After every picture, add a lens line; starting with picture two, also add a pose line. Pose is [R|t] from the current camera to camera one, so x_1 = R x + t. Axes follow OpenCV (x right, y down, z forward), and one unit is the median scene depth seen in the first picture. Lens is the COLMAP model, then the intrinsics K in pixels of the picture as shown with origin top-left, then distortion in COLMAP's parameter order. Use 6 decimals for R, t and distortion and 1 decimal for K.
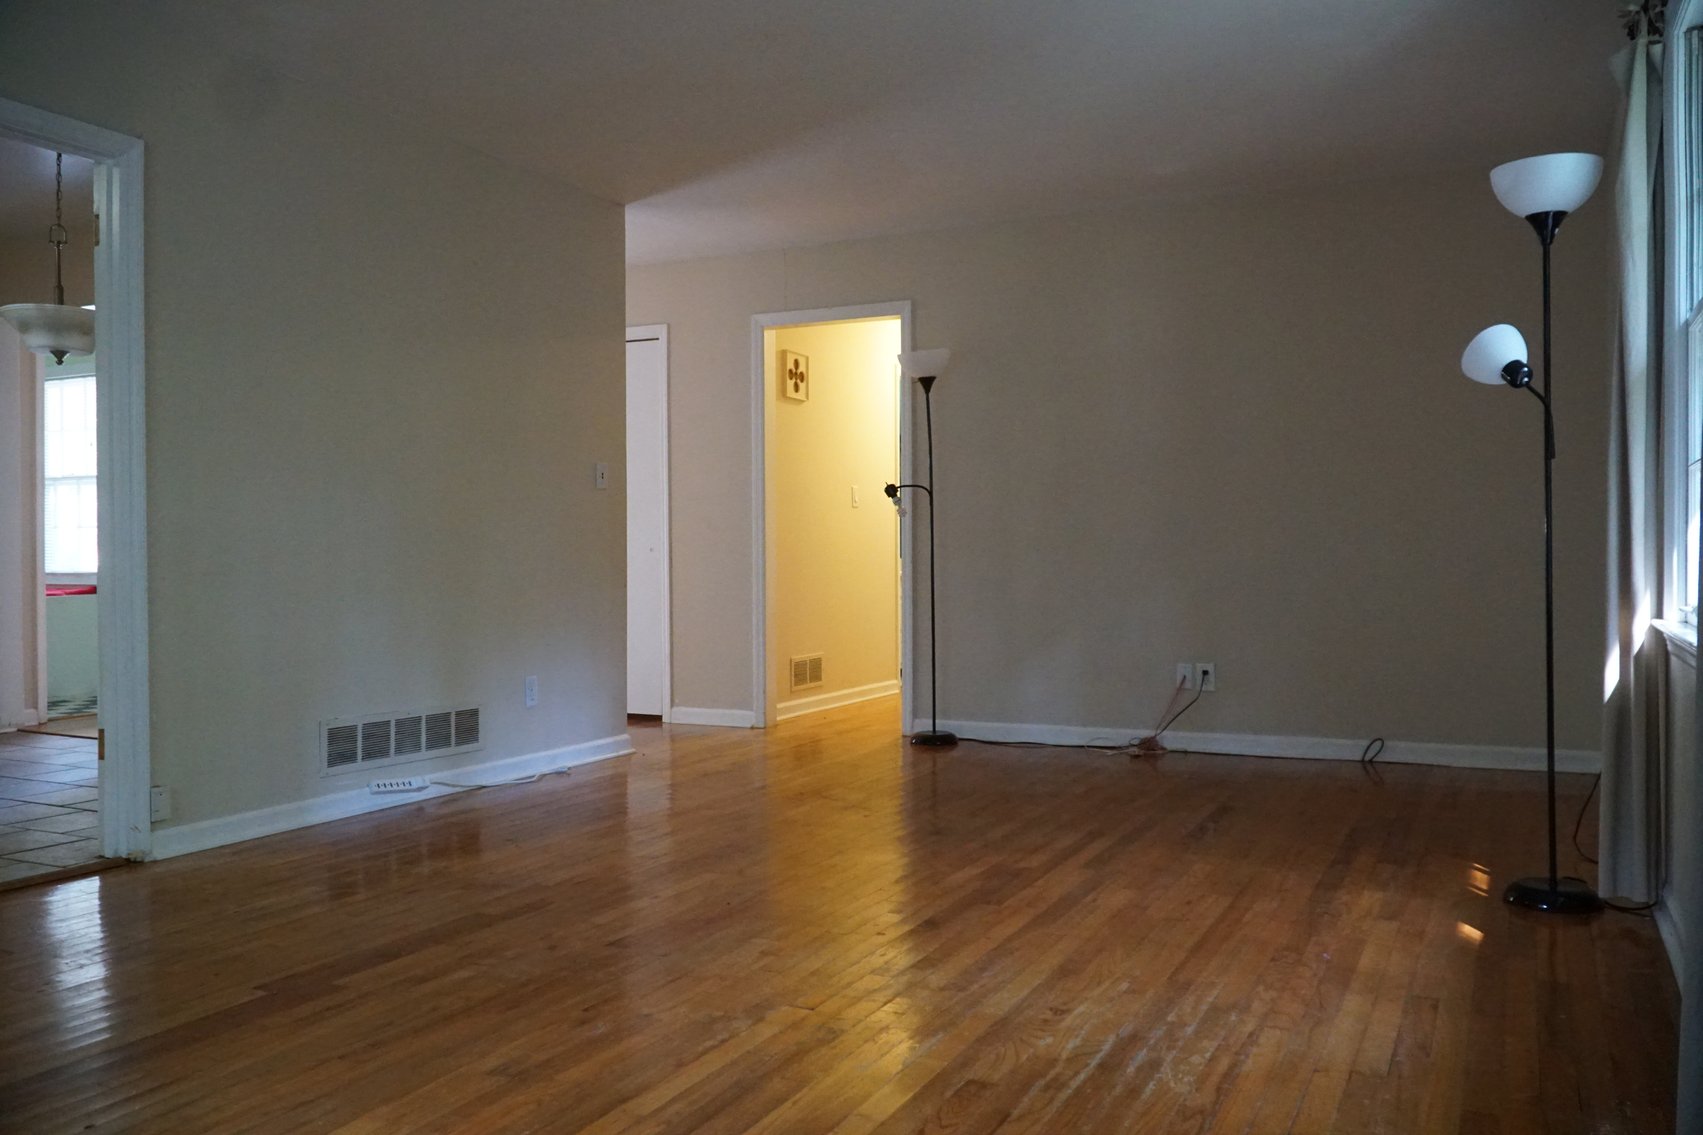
lens RADIAL K [[1359.0, 0, 851.5], [0, 1359.0, 567.5], [0, 0, 1]] dist [-0.003706, -0.005154]
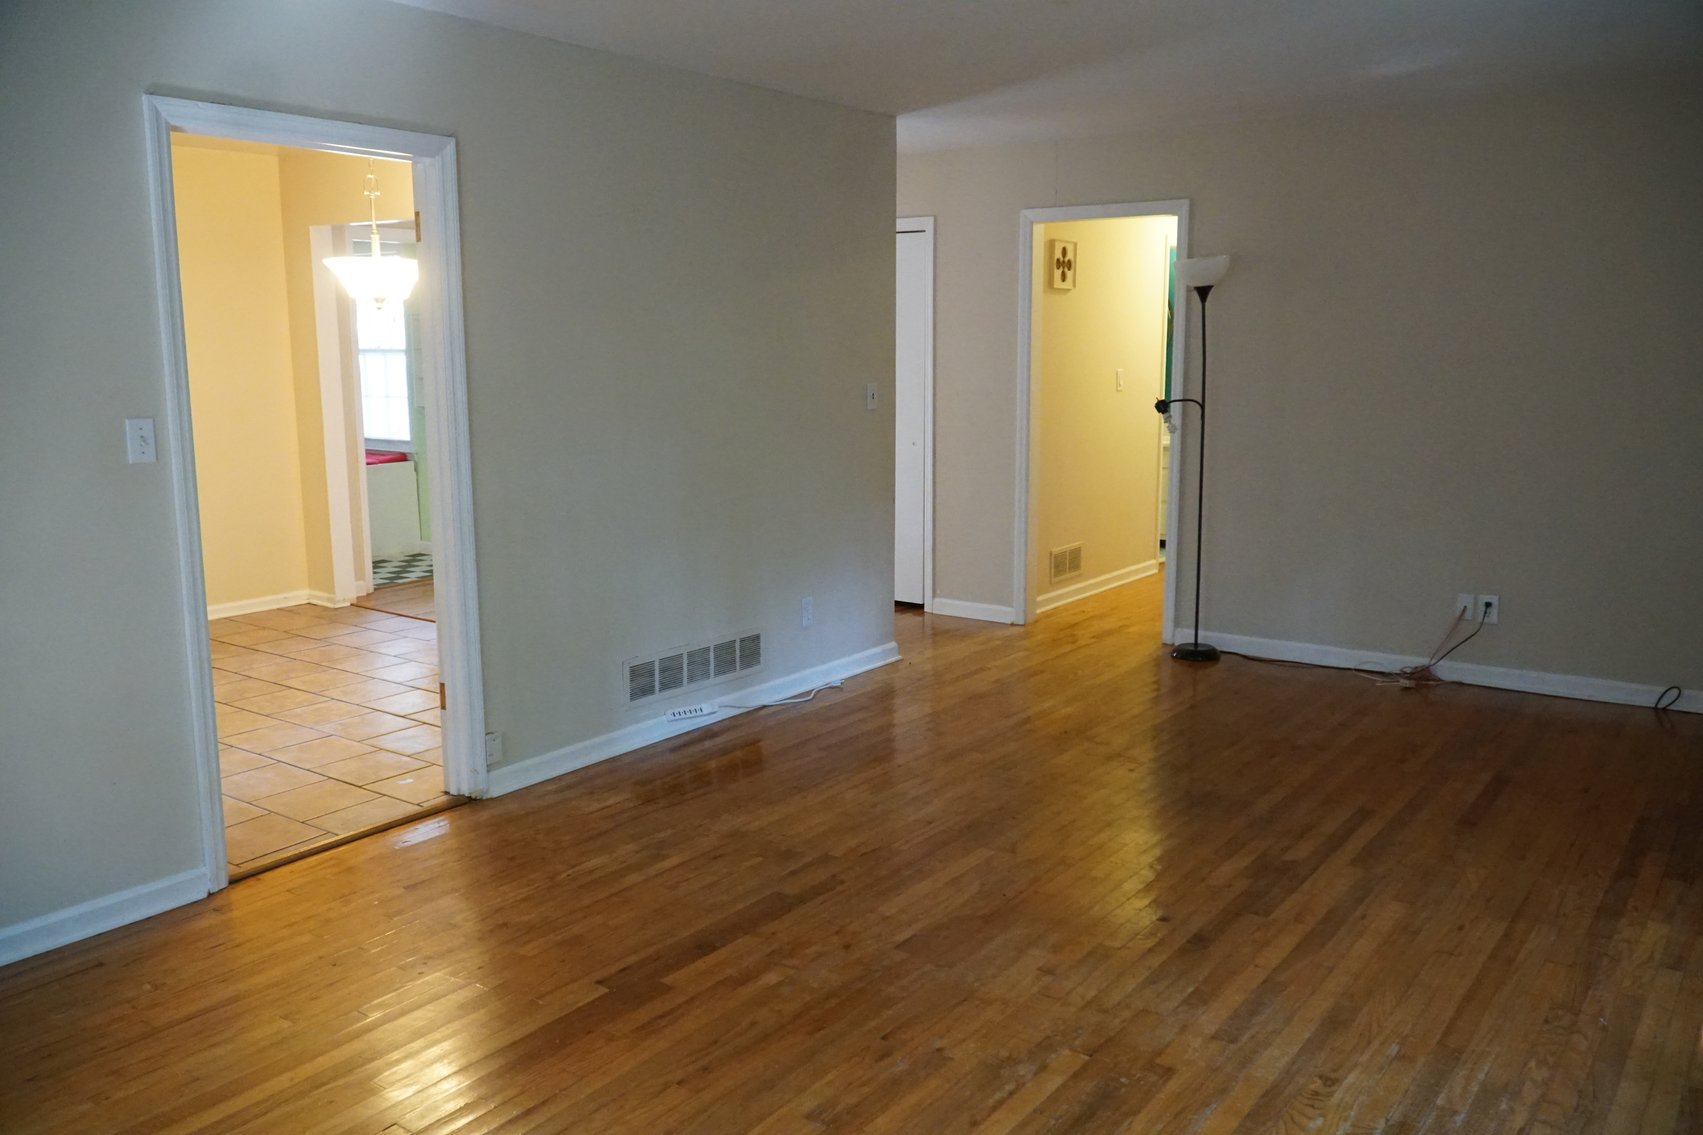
lens RADIAL K [[1357.6, 0, 851.5], [0, 1357.6, 567.5], [0, 0, 1]] dist [-0.001744, -0.031176]
pose [[0.984179, 0.030244, -0.174576, -0.022150], [-0.002258, 0.987385, 0.158325, -0.127705], [0.177162, -0.155425, 0.971832, -0.013373]]
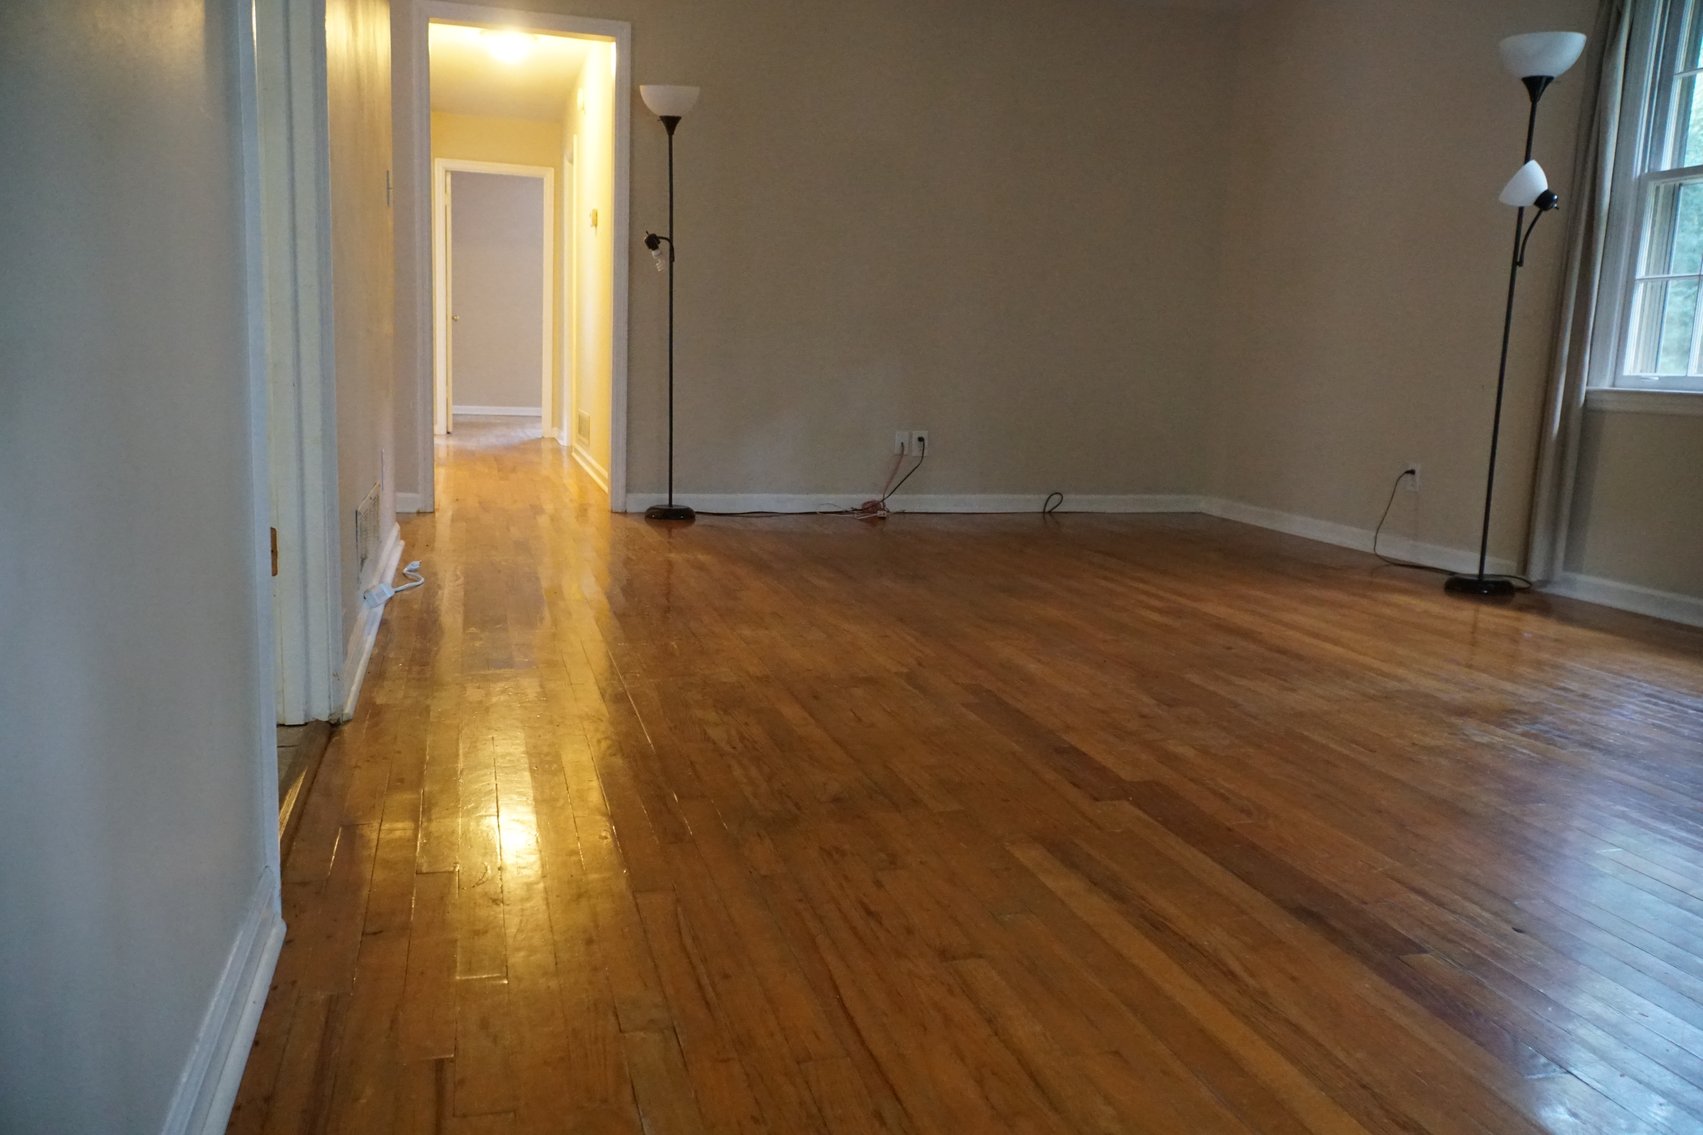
lens RADIAL K [[1359.0, 0, 851.5], [0, 1359.0, 567.5], [0, 0, 1]] dist [-0.003706, -0.005154]
pose [[0.748663, -0.073361, 0.658880, -0.638510], [-0.031715, 0.988757, 0.146126, 0.028371], [-0.662192, -0.130296, 0.737919, 0.289112]]
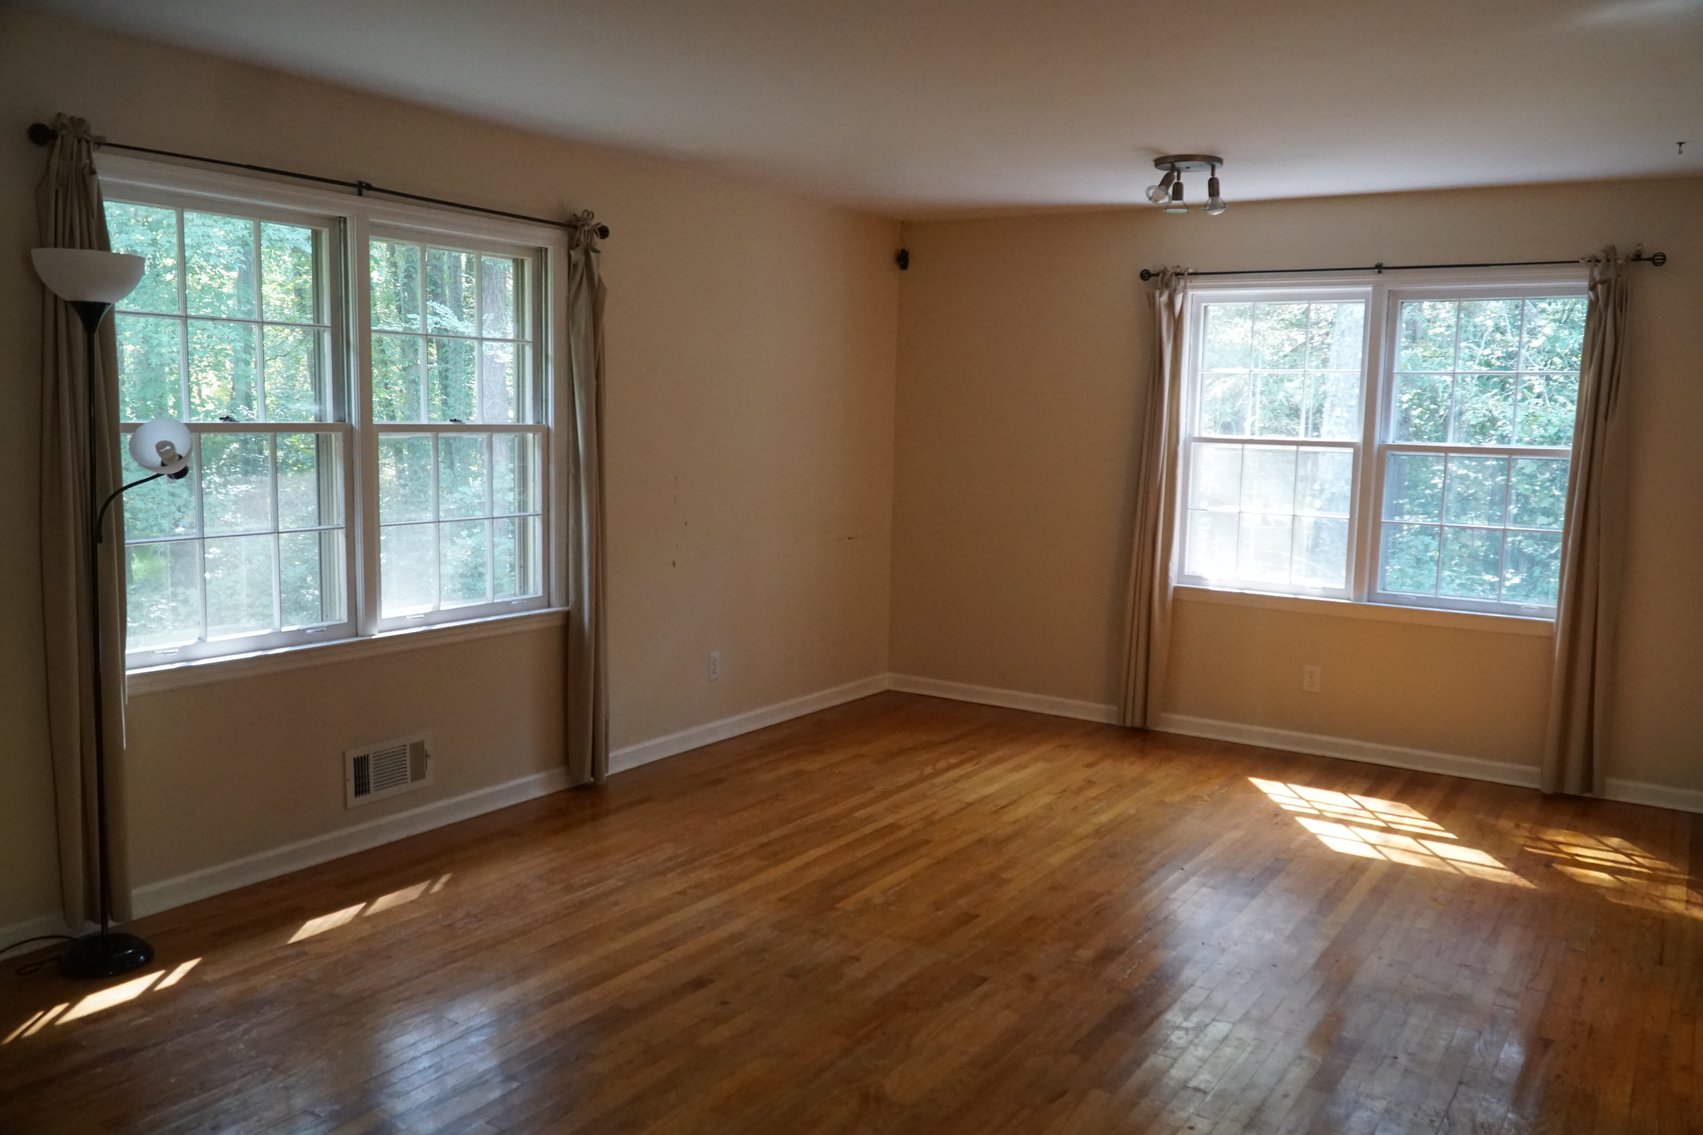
lens RADIAL K [[1359.0, 0, 851.5], [0, 1359.0, 567.5], [0, 0, 1]] dist [-0.003706, -0.005154]
pose [[-0.992538, -0.011250, 0.121414, -0.130603], [0.002563, 0.993590, 0.113016, -0.129568], [-0.121907, 0.112484, -0.986147, 1.382275]]
